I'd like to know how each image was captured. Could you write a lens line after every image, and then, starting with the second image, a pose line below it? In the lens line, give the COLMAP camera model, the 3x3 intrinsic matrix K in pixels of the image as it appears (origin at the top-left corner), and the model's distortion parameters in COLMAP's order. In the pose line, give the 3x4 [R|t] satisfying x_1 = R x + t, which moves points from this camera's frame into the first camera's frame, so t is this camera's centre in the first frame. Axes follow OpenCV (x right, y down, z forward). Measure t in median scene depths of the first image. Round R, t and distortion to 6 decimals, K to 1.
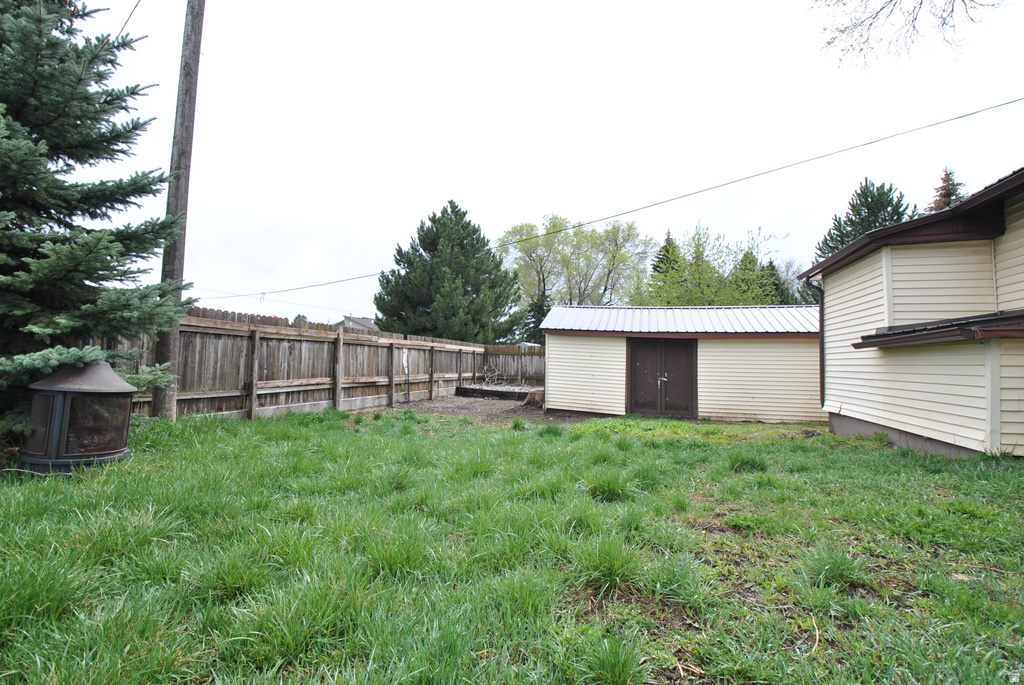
lens RADIAL K [[443.1, 0, 512.0], [0, 443.1, 342.5], [0, 0, 1]] dist [0.019672, -0.026410]
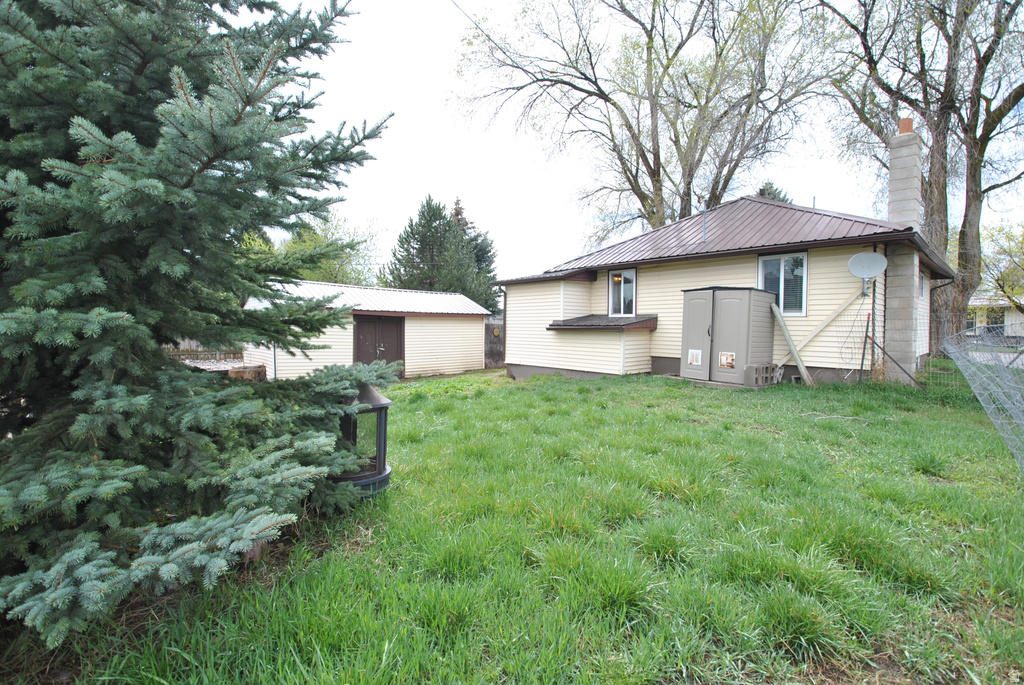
lens RADIAL K [[443.1, 0, 512.0], [0, 443.1, 342.5], [0, 0, 1]] dist [0.019672, -0.026410]
pose [[0.532540, -0.036188, 0.845631, -0.943232], [-0.036780, 0.997152, 0.065834, -0.055389], [-0.845605, -0.066162, 0.529693, 0.098910]]
